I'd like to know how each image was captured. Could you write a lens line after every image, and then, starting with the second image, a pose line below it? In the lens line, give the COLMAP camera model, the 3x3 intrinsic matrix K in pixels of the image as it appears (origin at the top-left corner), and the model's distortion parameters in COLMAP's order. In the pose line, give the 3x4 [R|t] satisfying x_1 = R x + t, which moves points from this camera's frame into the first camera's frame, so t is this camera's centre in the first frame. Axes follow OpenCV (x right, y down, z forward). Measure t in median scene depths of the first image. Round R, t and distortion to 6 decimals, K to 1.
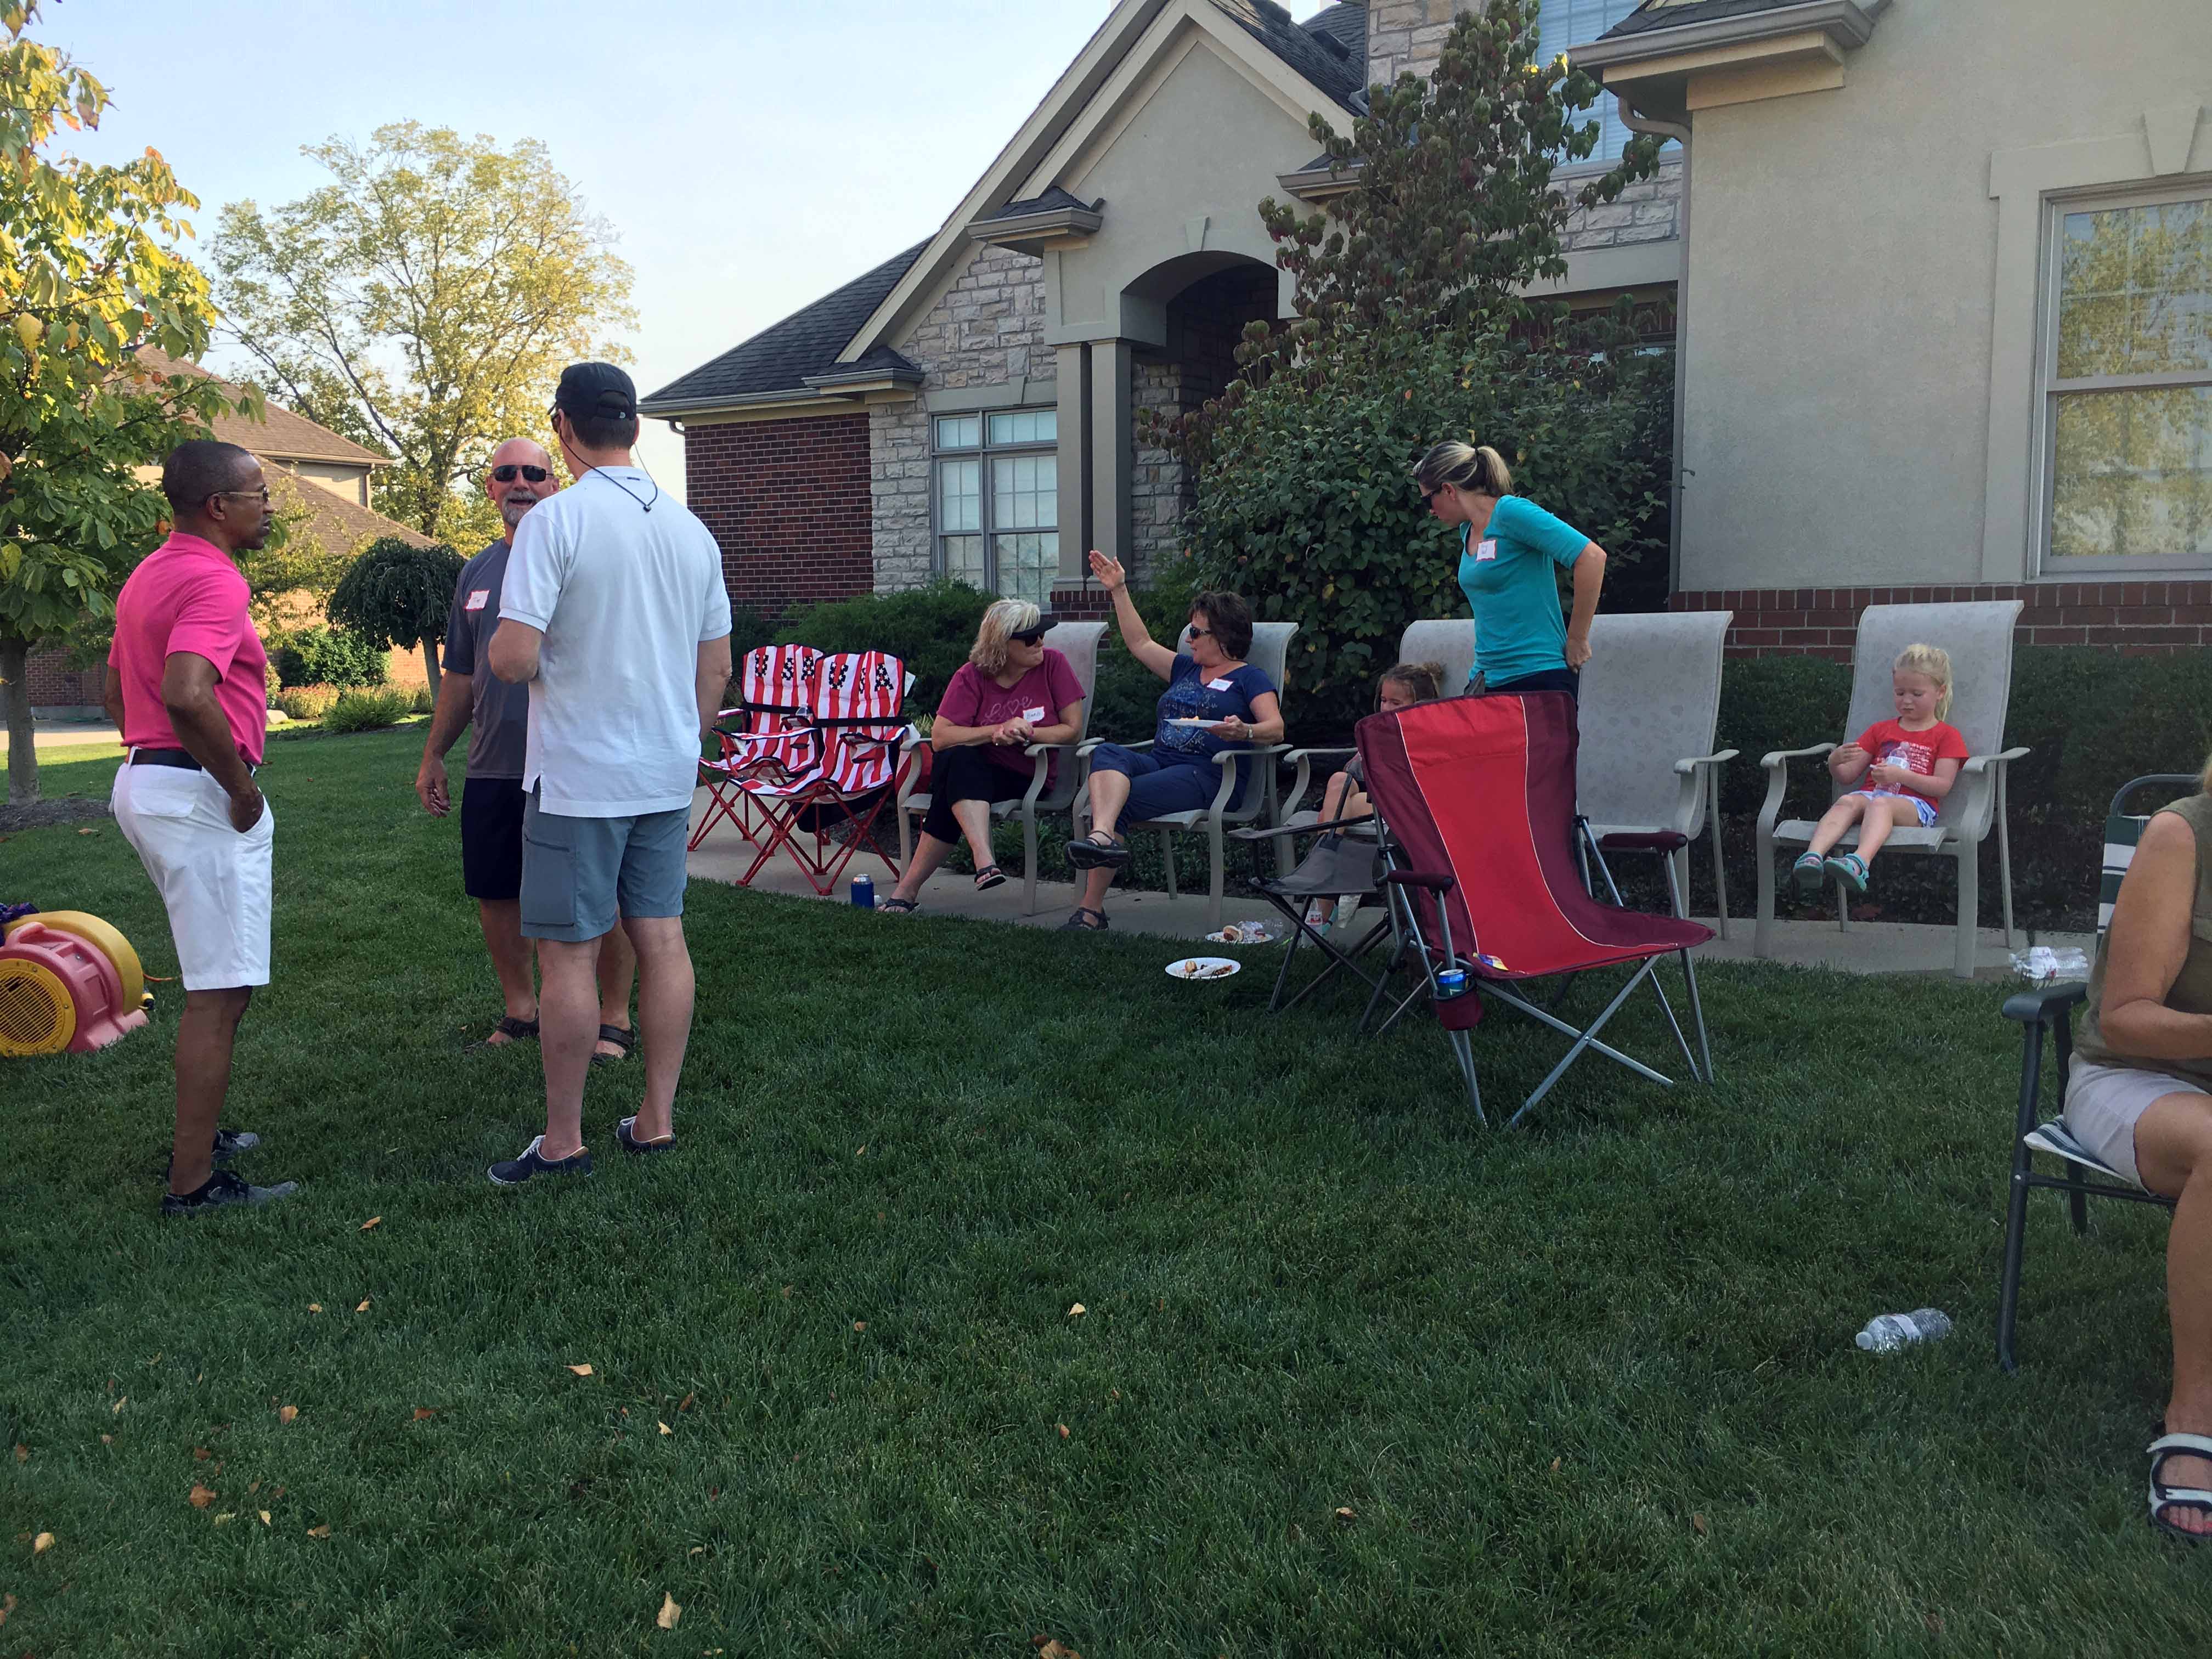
lens RADIAL K [[1837.9, 0, 1109.2], [0, 1837.9, 846.8], [0, 0, 1]] dist [0.010750, -0.007647]
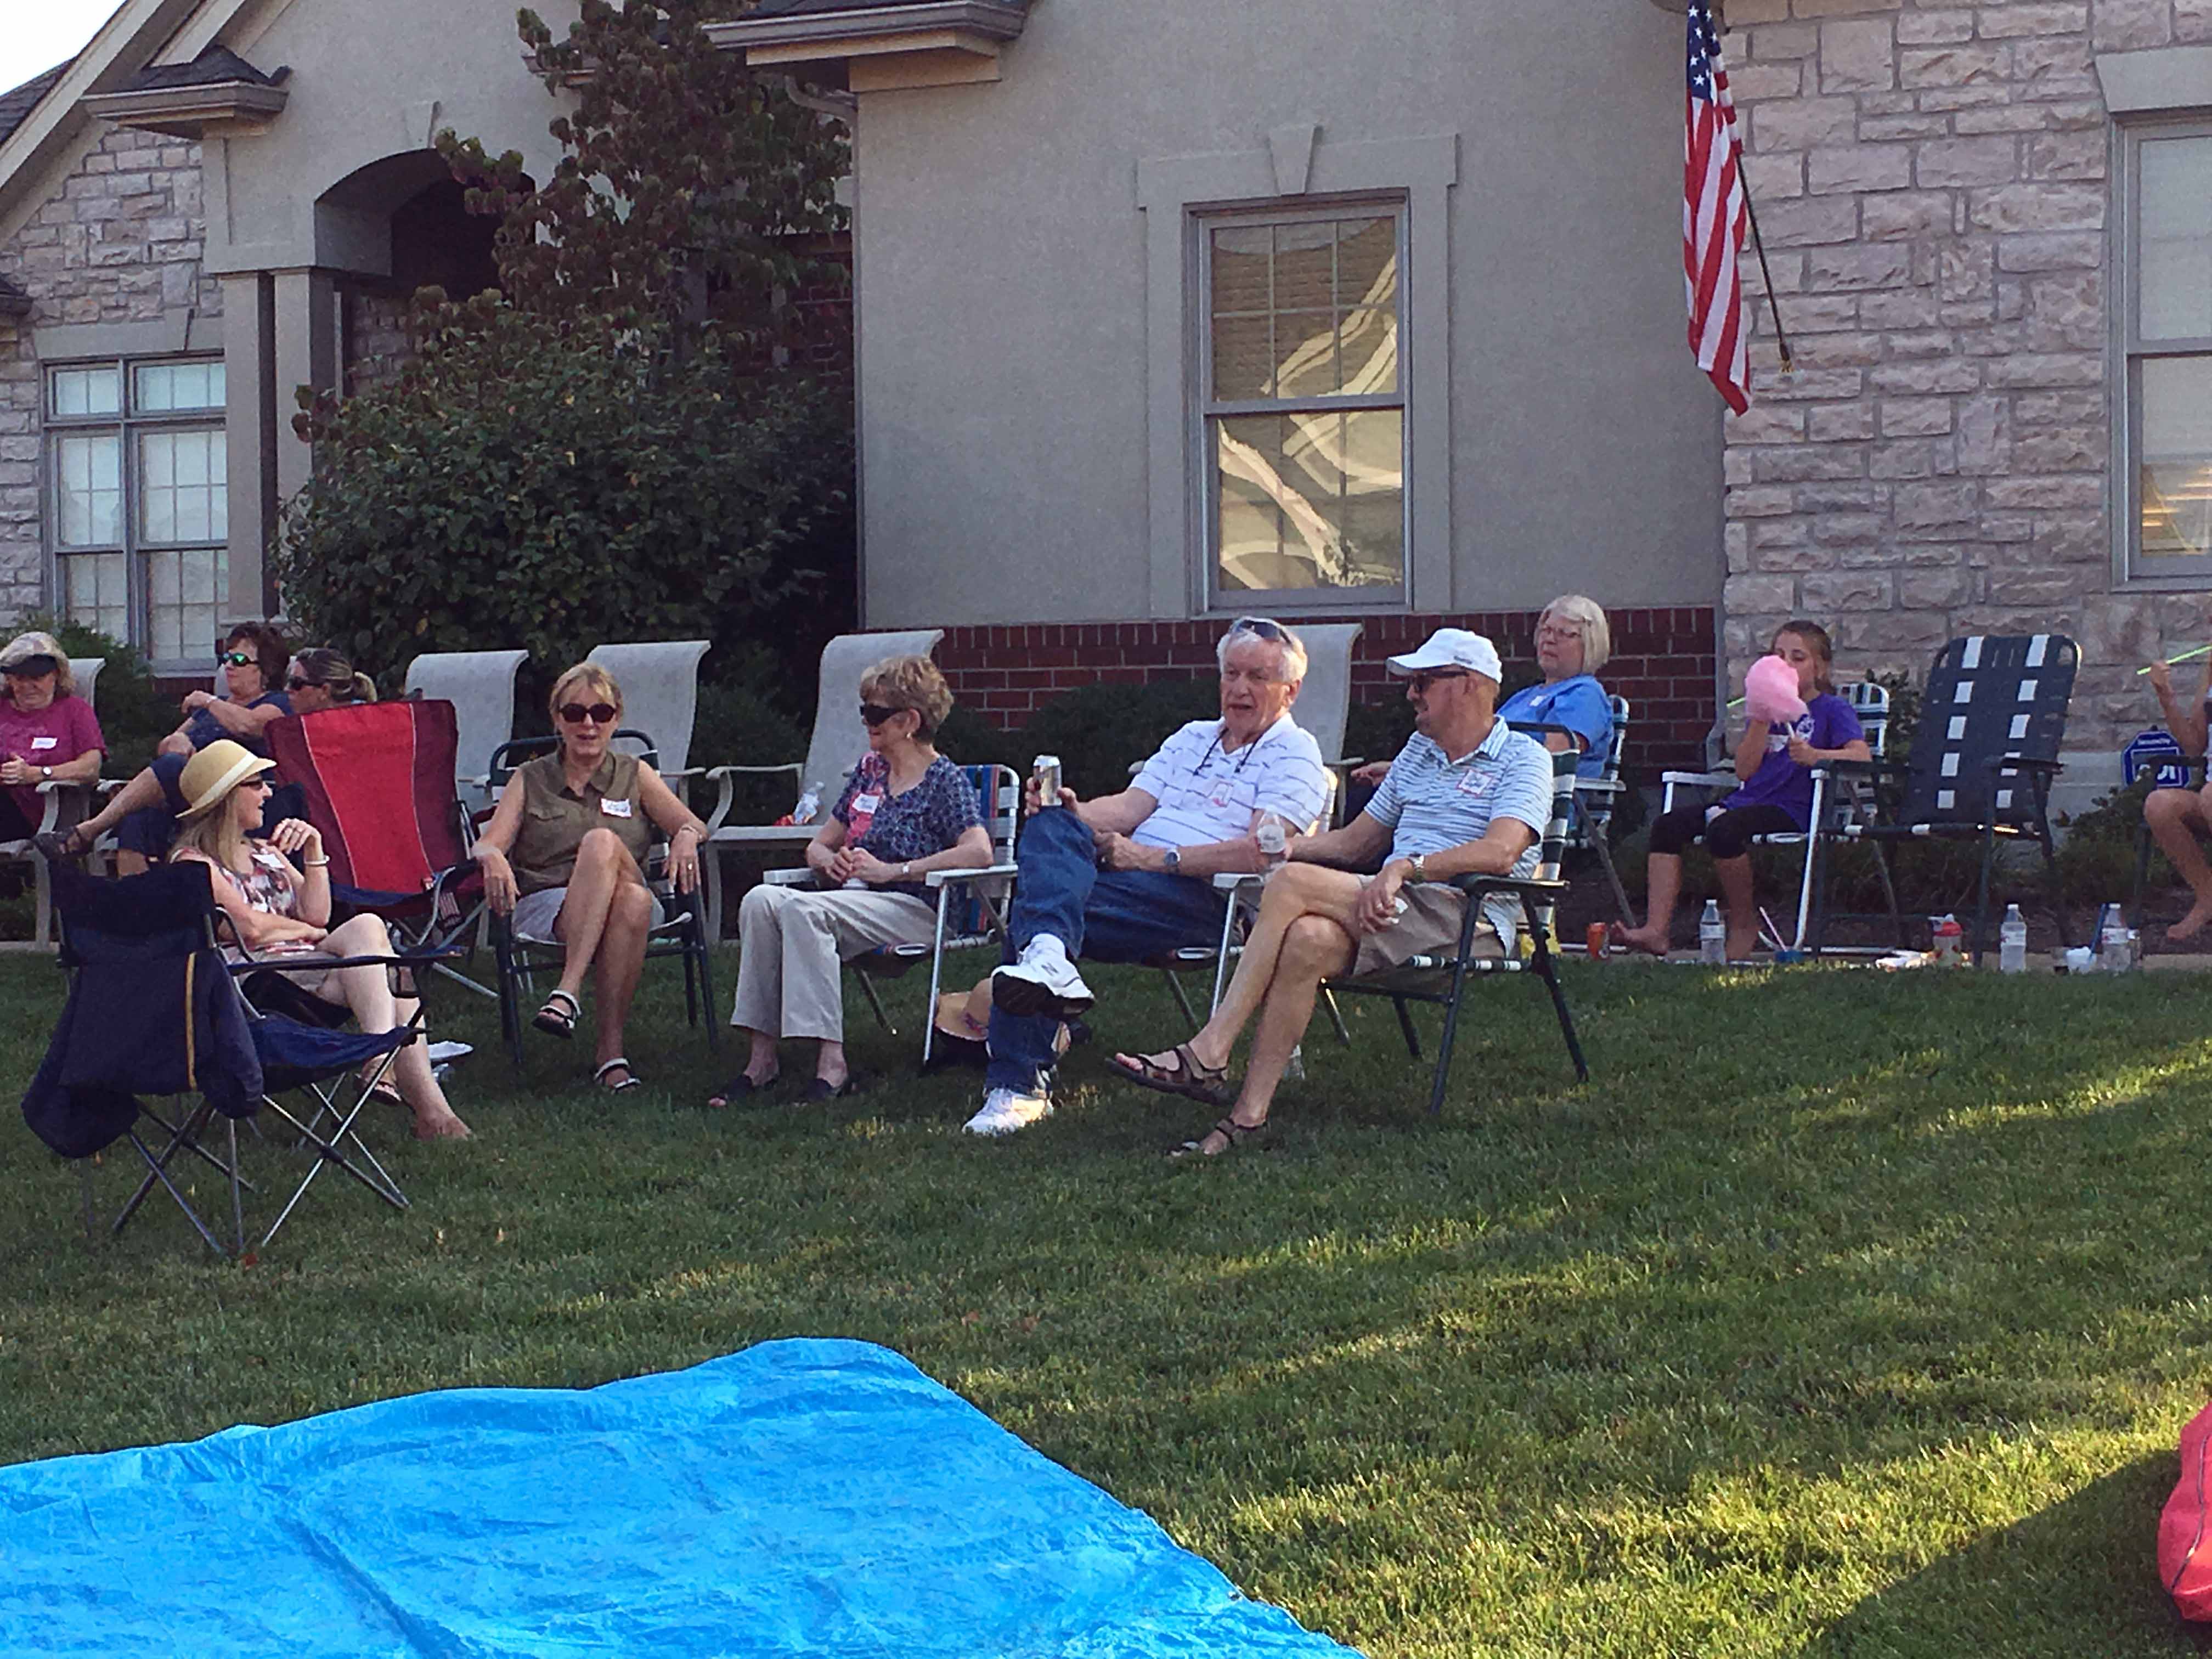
lens RADIAL K [[4162.7, 0, 1109.1], [0, 4162.7, 821.0], [0, 0, 1]] dist [-0.021574, 0.000000]
pose [[0.991552, -0.005267, 0.129602, 0.086515], [0.018204, 0.994937, -0.098838, 0.073242], [-0.128426, 0.100362, 0.986628, -0.468487]]
